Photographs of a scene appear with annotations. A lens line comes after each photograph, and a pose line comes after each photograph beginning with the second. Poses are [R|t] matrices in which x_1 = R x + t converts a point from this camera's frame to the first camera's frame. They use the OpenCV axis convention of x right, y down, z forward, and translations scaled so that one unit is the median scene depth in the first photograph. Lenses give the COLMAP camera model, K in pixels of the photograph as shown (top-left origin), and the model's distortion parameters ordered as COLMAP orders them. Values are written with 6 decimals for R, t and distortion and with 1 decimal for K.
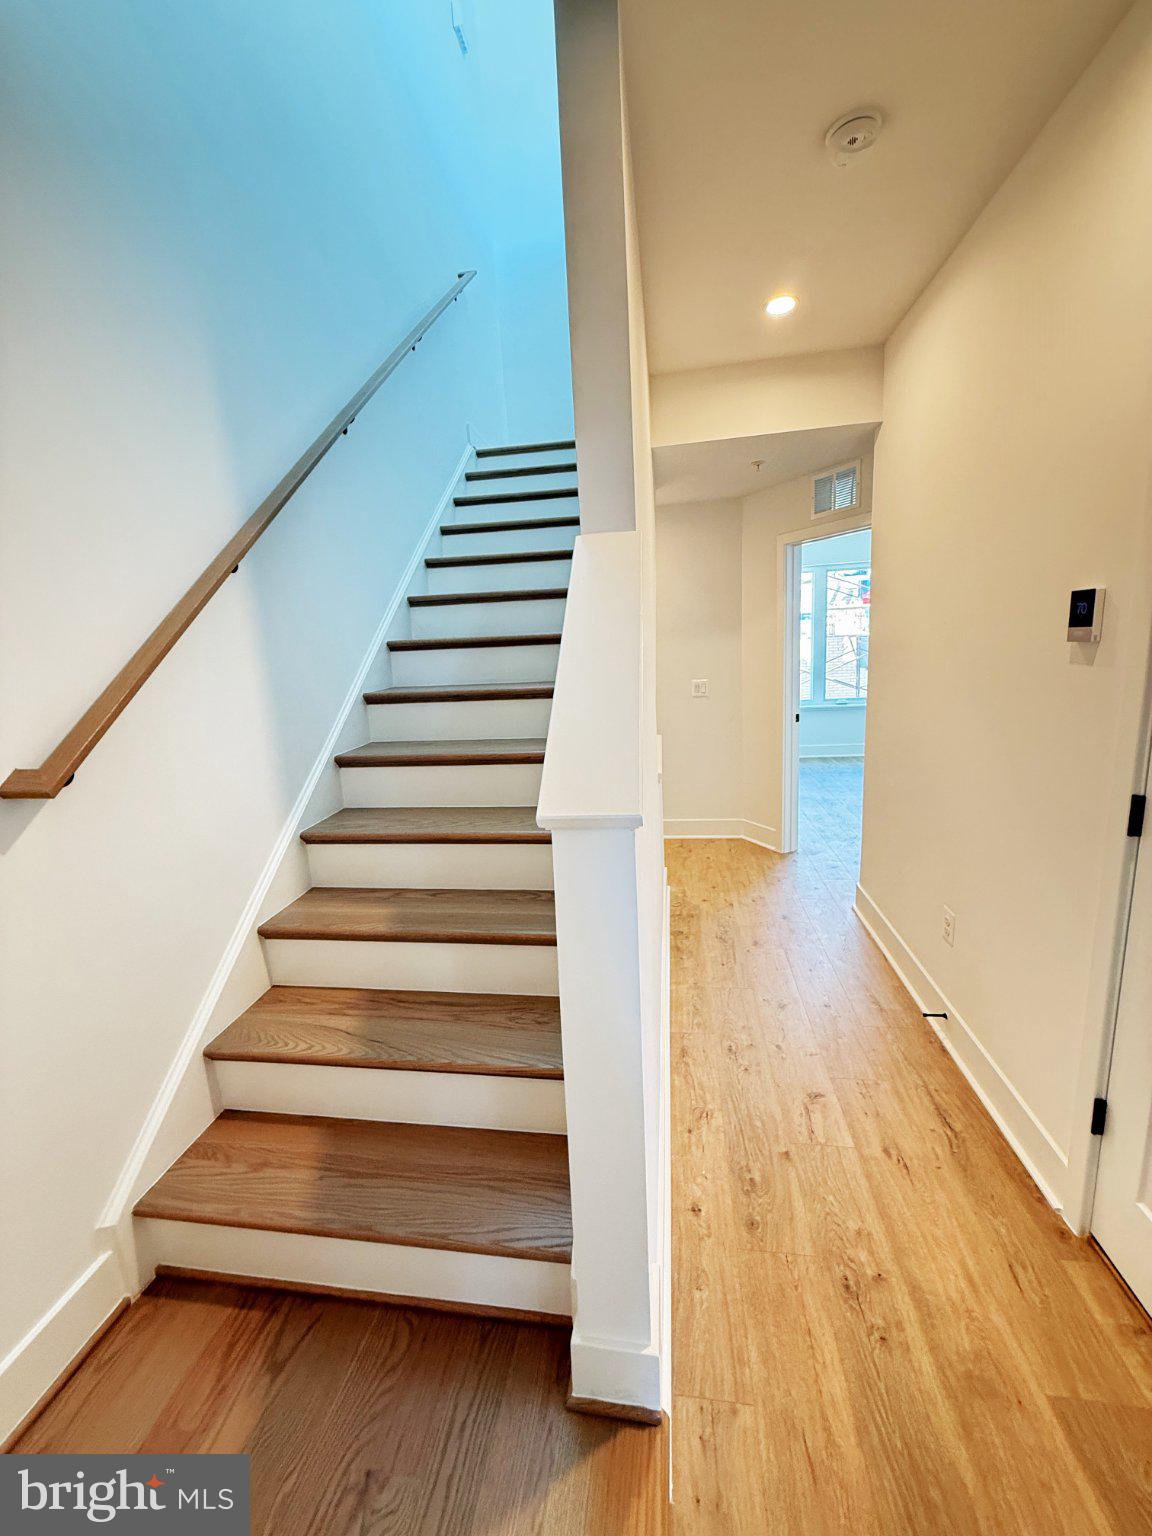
lens RADIAL K [[613.2, 0, 576.8], [0, 613.2, 762.3], [0, 0, 1]] dist [-0.000063, 0.000038]
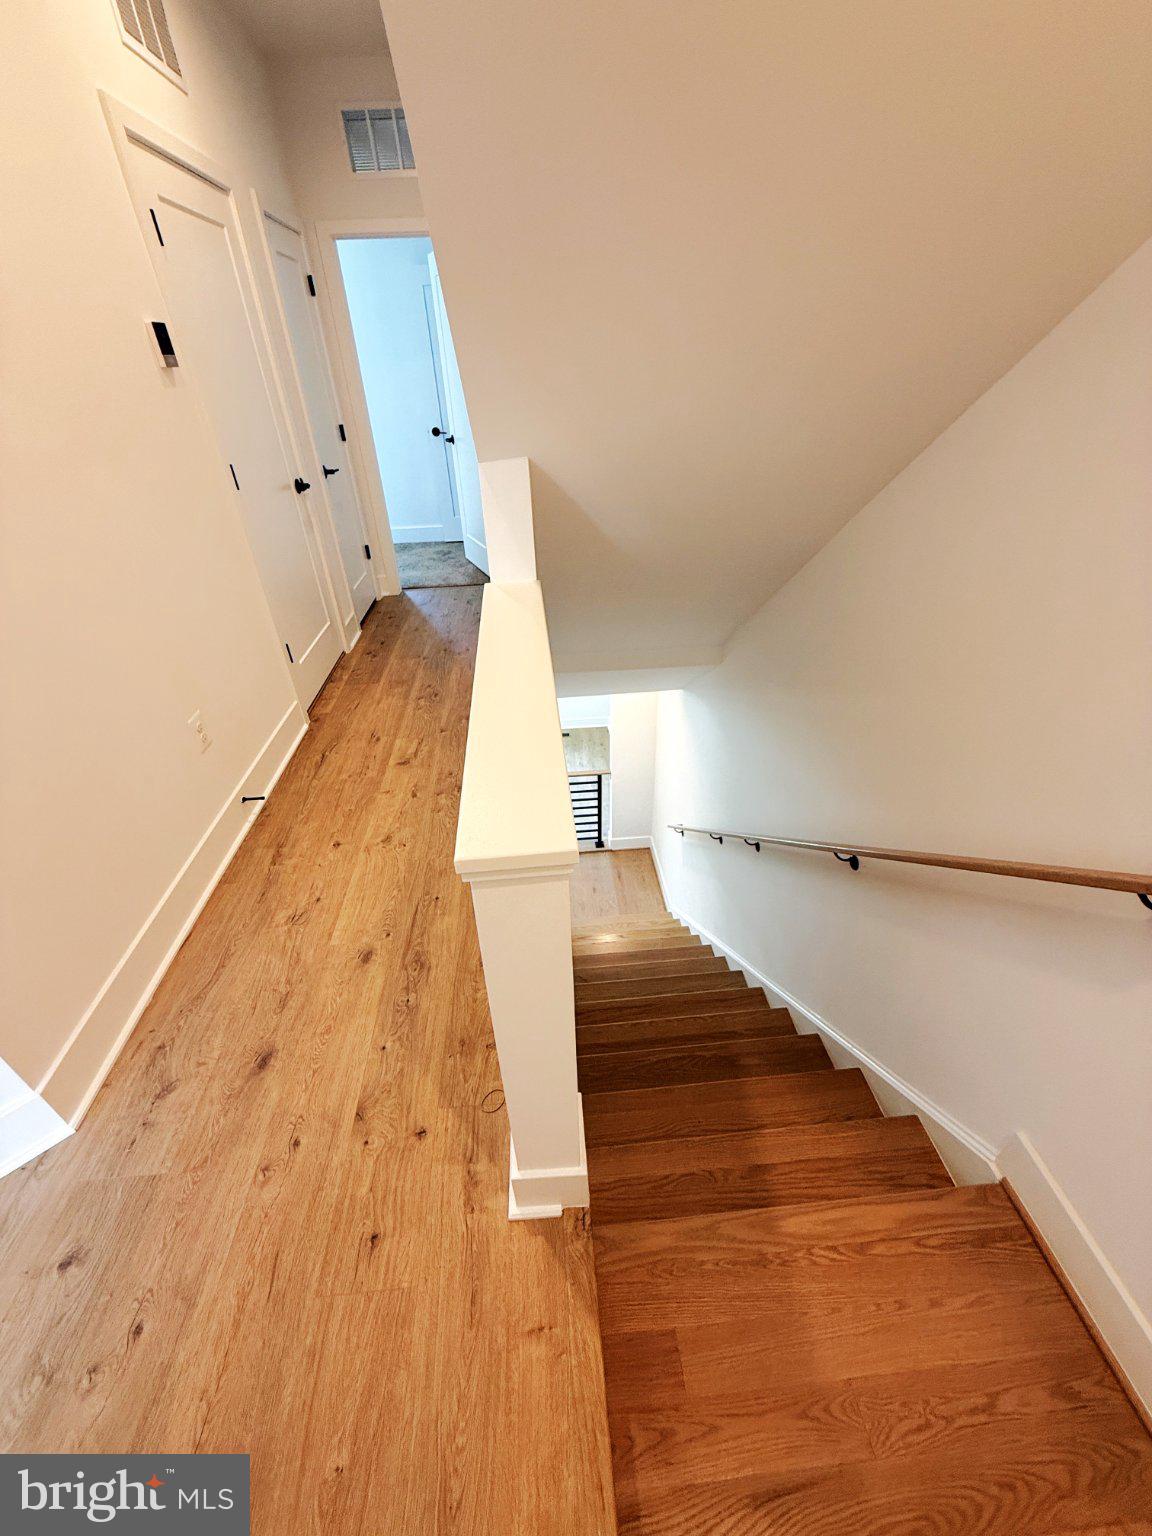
lens RADIAL K [[613.2, 0, 576.8], [0, 613.2, 762.3], [0, 0, 1]] dist [-0.000063, 0.000038]
pose [[-0.970843, 0.192952, -0.142242, 0.251670], [0.038067, 0.709947, 0.703226, -0.418045], [0.236673, 0.677307, -0.696592, 2.312875]]
